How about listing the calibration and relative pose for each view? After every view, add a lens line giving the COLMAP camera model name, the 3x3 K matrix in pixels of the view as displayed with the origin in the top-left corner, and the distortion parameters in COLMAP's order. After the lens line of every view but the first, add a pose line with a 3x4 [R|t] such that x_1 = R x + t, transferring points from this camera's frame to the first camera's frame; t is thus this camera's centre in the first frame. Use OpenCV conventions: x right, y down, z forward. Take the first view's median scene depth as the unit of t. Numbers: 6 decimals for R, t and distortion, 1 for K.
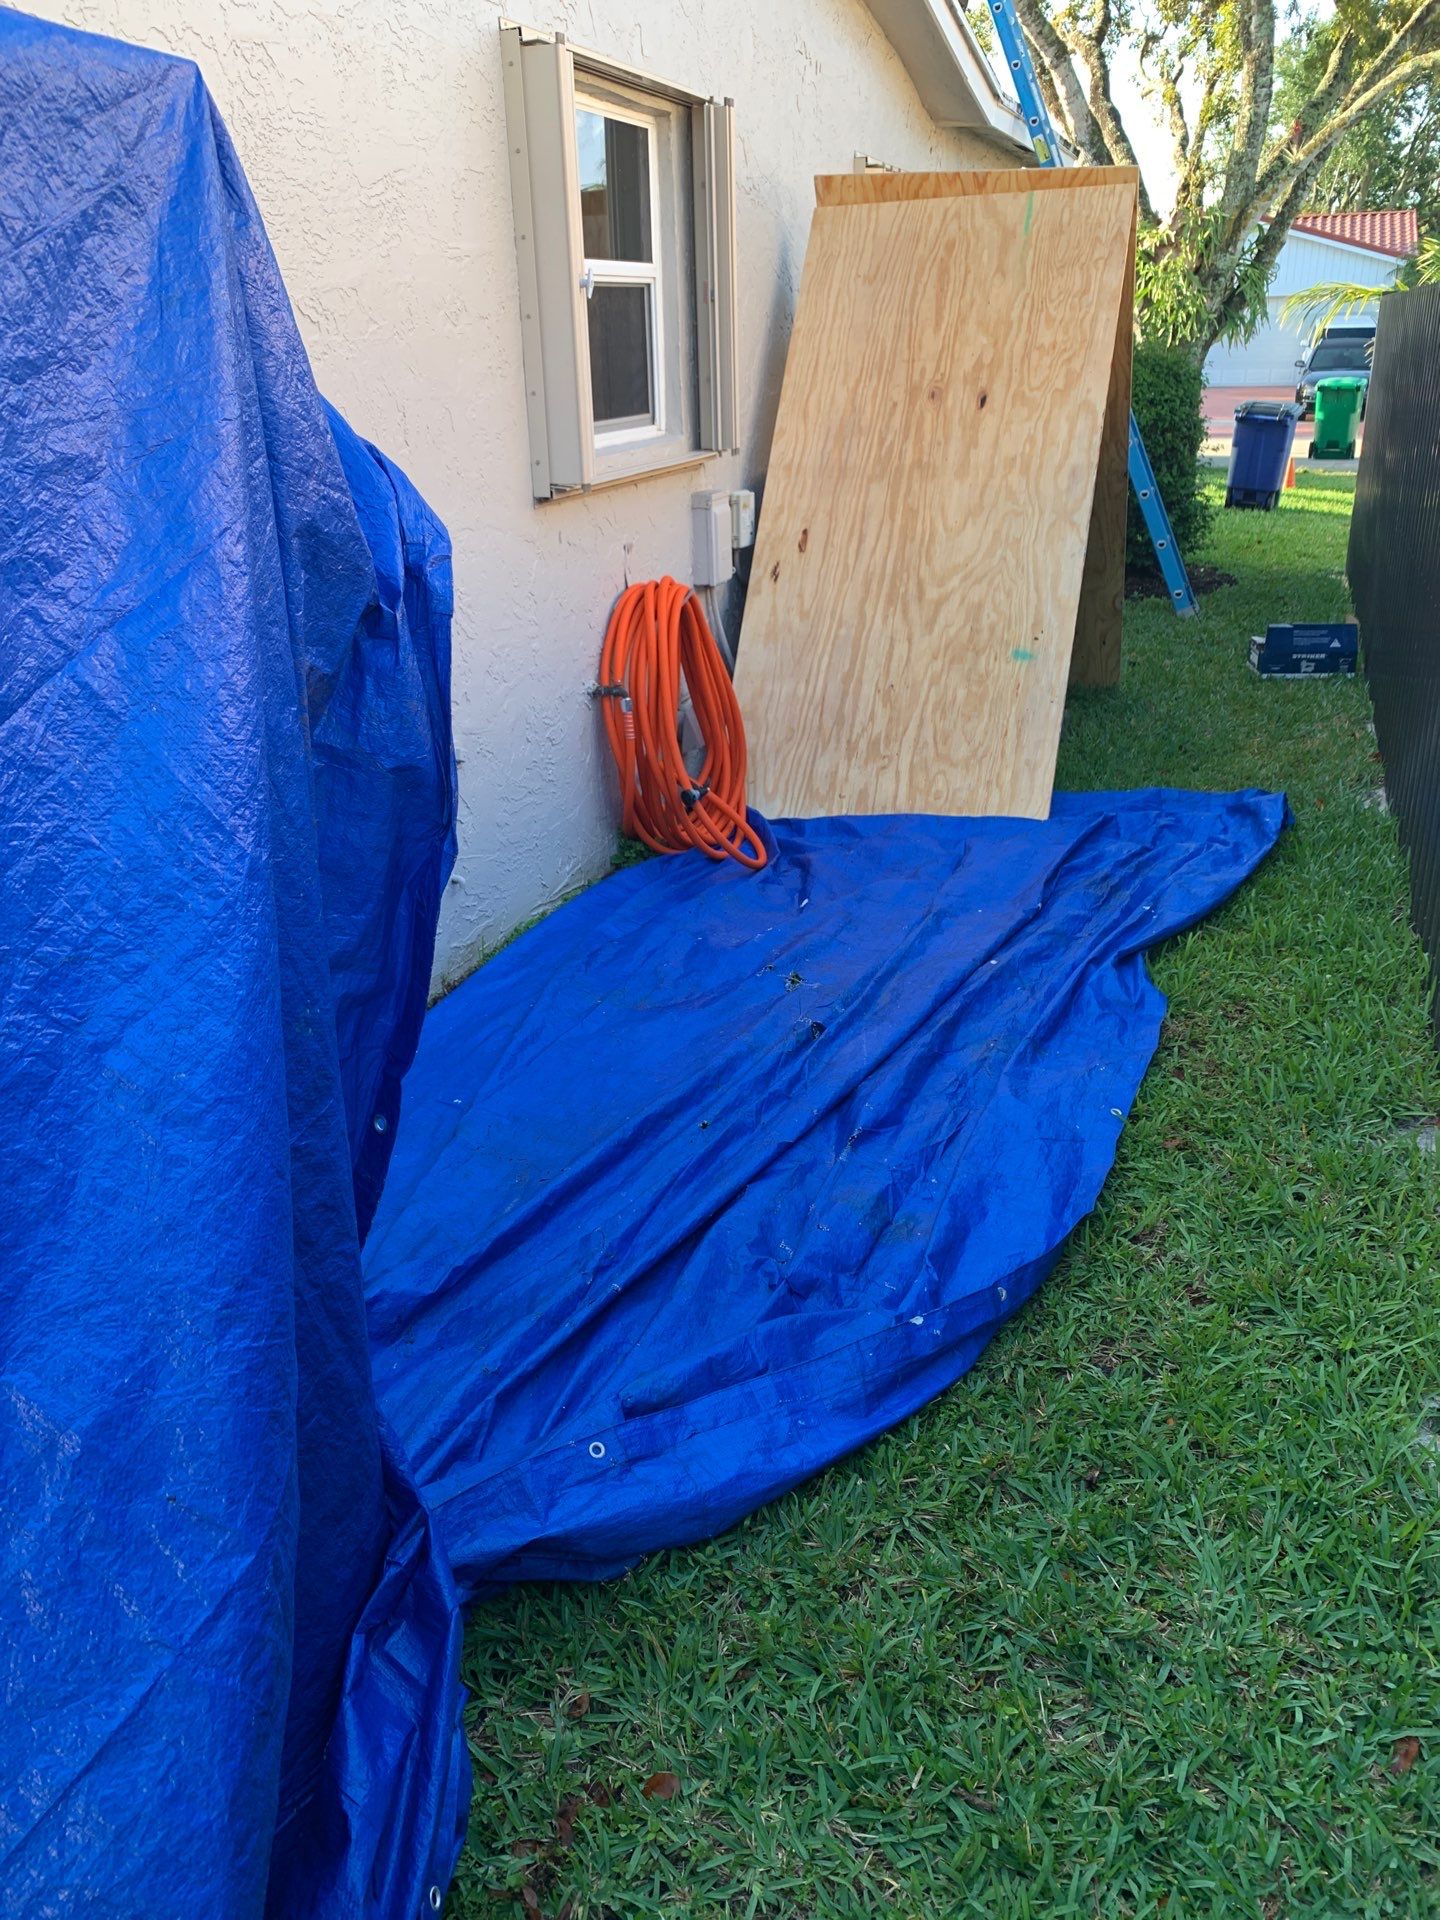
lens RADIAL K [[1473.4, 0, 720.0], [0, 1473.4, 960.0], [0, 0, 1]] dist [0.004932, -0.010413]
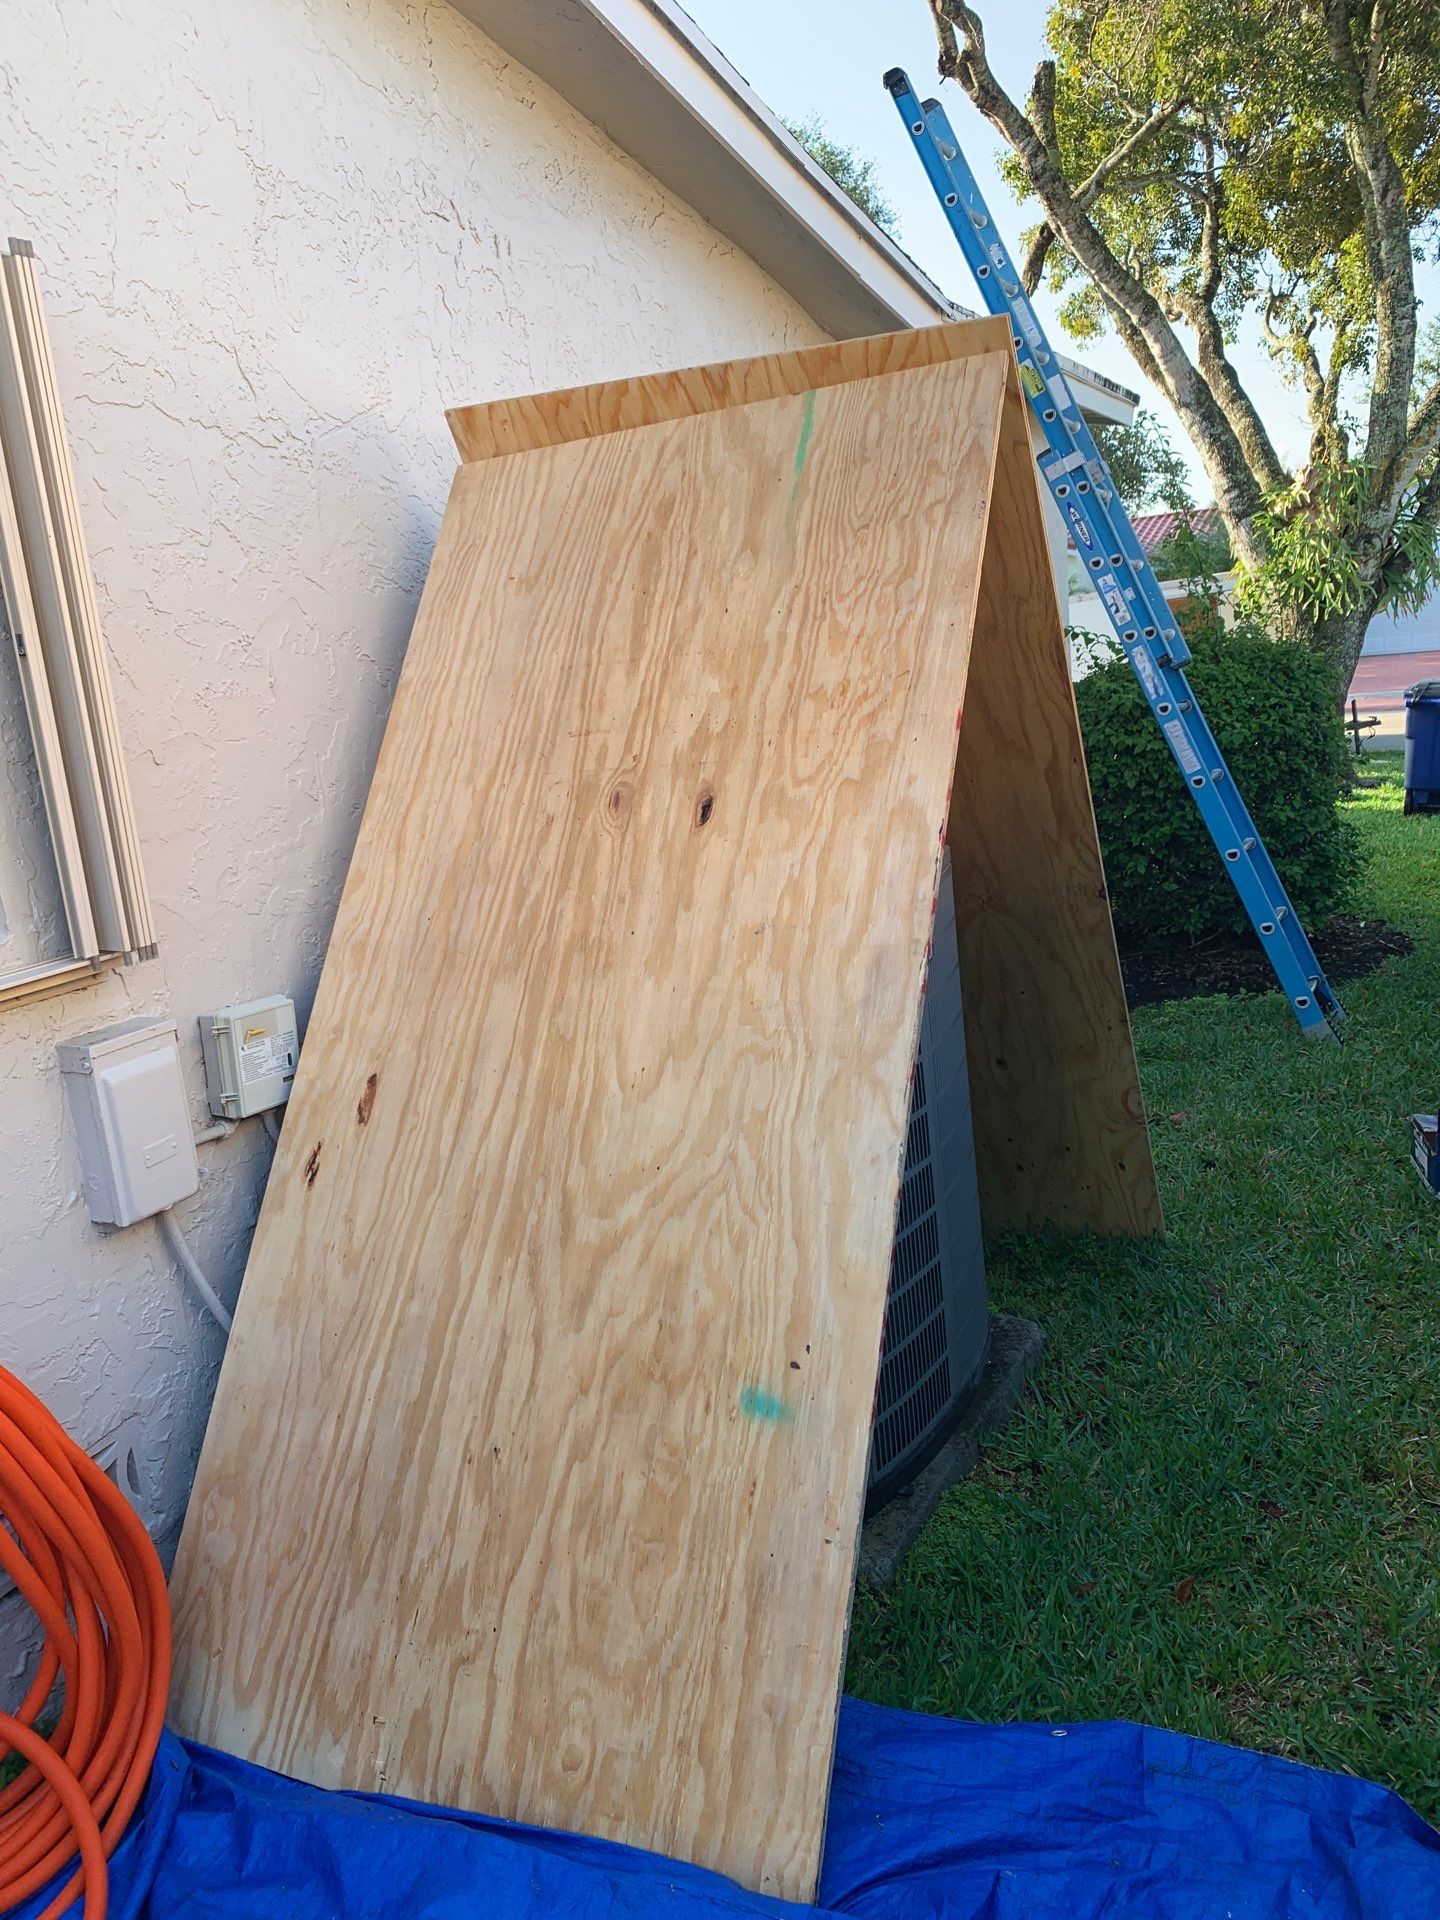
lens RADIAL K [[1419.6, 0, 720.9], [0, 1419.6, 972.1], [0, 0, 1]] dist [0.126293, -0.209505]
pose [[0.988204, -0.039581, -0.147942, 0.244367], [0.013079, 0.984306, -0.175982, -0.242739], [0.152586, 0.171971, 0.973213, 0.555009]]
